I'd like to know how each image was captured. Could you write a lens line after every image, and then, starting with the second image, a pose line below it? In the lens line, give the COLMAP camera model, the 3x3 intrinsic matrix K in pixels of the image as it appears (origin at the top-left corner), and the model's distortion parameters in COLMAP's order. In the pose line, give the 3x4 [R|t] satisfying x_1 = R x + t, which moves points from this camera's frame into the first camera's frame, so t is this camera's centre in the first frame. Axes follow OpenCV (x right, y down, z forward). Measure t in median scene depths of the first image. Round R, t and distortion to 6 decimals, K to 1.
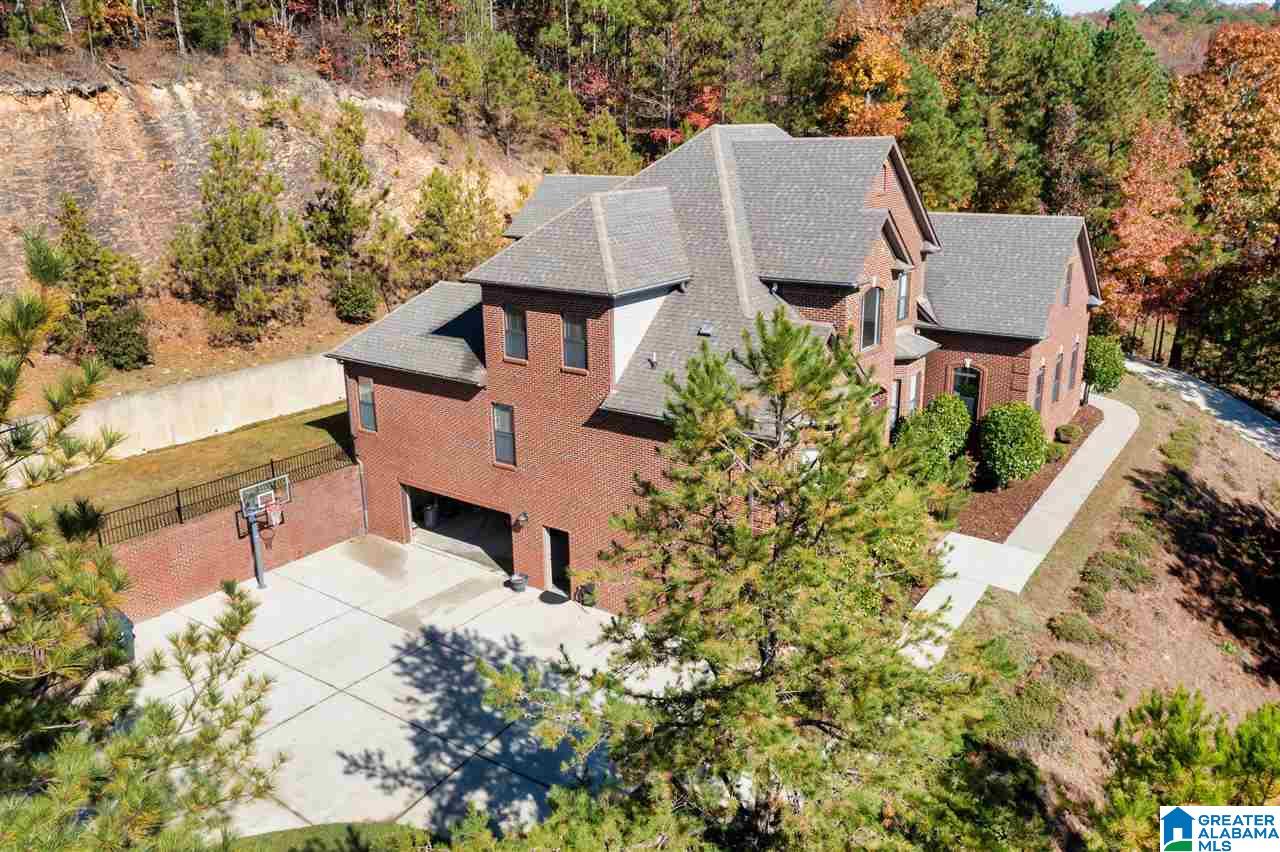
lens RADIAL K [[1020.8, 0, 636.2], [0, 1020.8, 429.7], [0, 0, 1]] dist [0.000238, -0.001424]
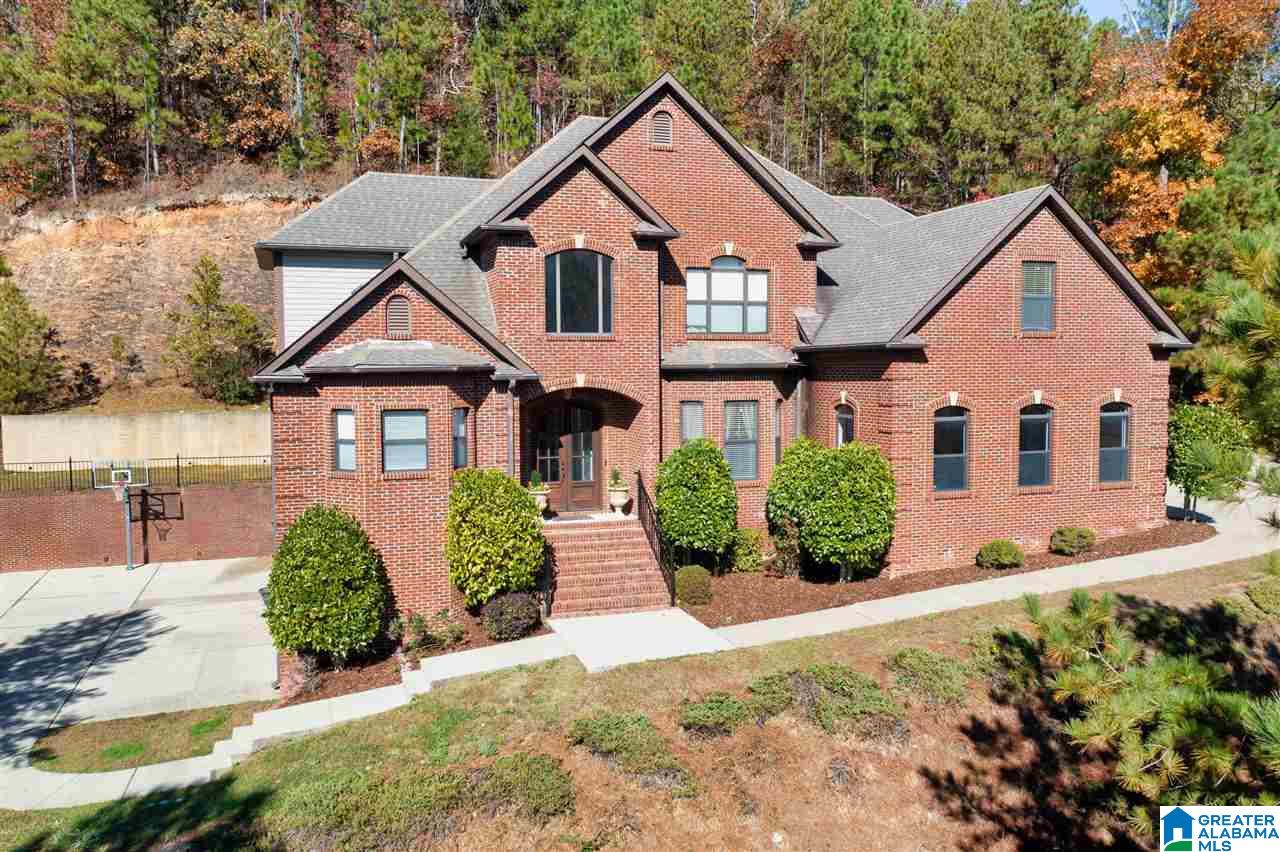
lens RADIAL K [[1020.8, 0, 636.2], [0, 1020.8, 429.7], [0, 0, 1]] dist [0.000238, -0.001424]
pose [[0.818105, 0.046385, -0.573195, 0.495001], [-0.173172, 0.970346, -0.168639, 0.077560], [0.548375, 0.237226, 0.801878, 0.314329]]
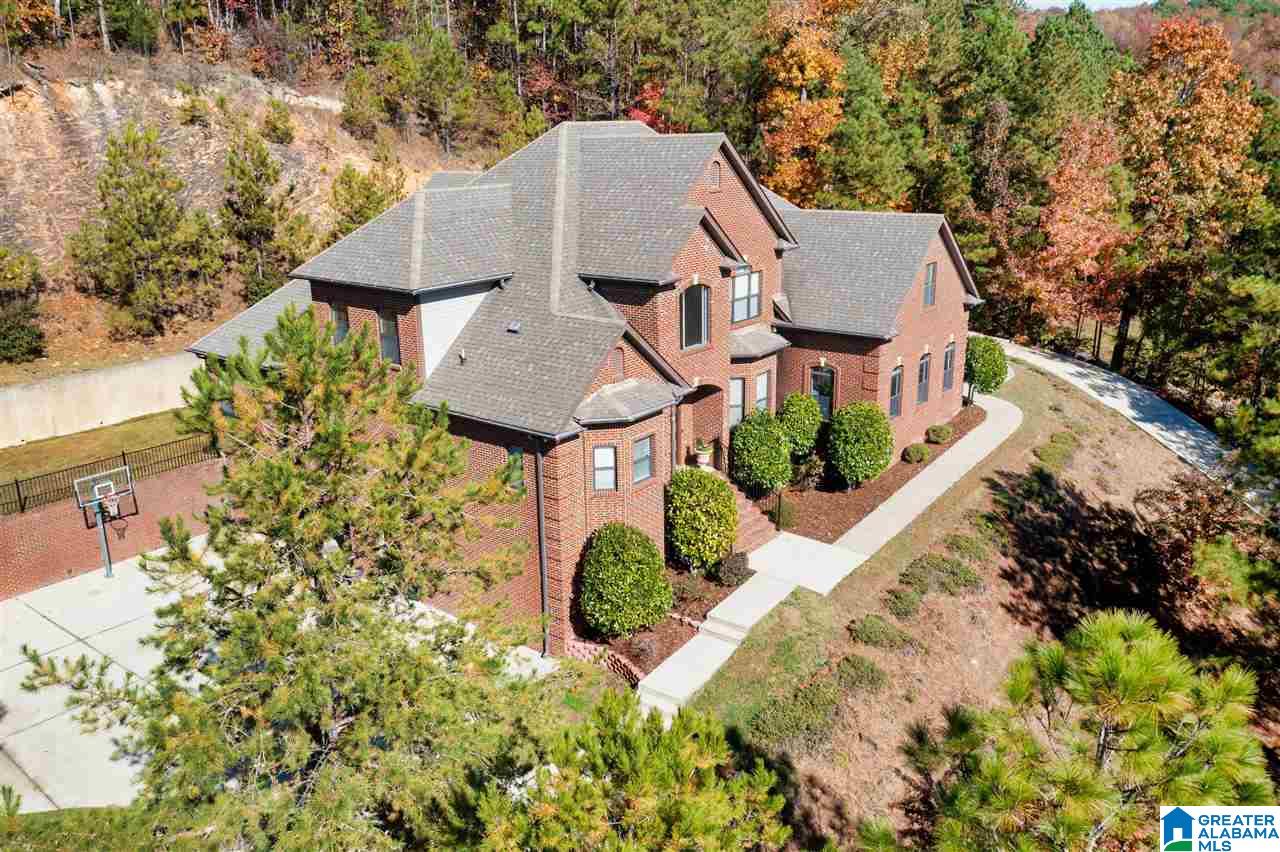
lens RADIAL K [[1020.8, 0, 636.2], [0, 1020.8, 429.7], [0, 0, 1]] dist [0.000238, -0.001424]
pose [[0.999167, 0.010129, -0.039543, 0.151076], [-0.010028, 0.999946, 0.002747, -0.000316], [0.039569, -0.002348, 0.999214, 0.002350]]
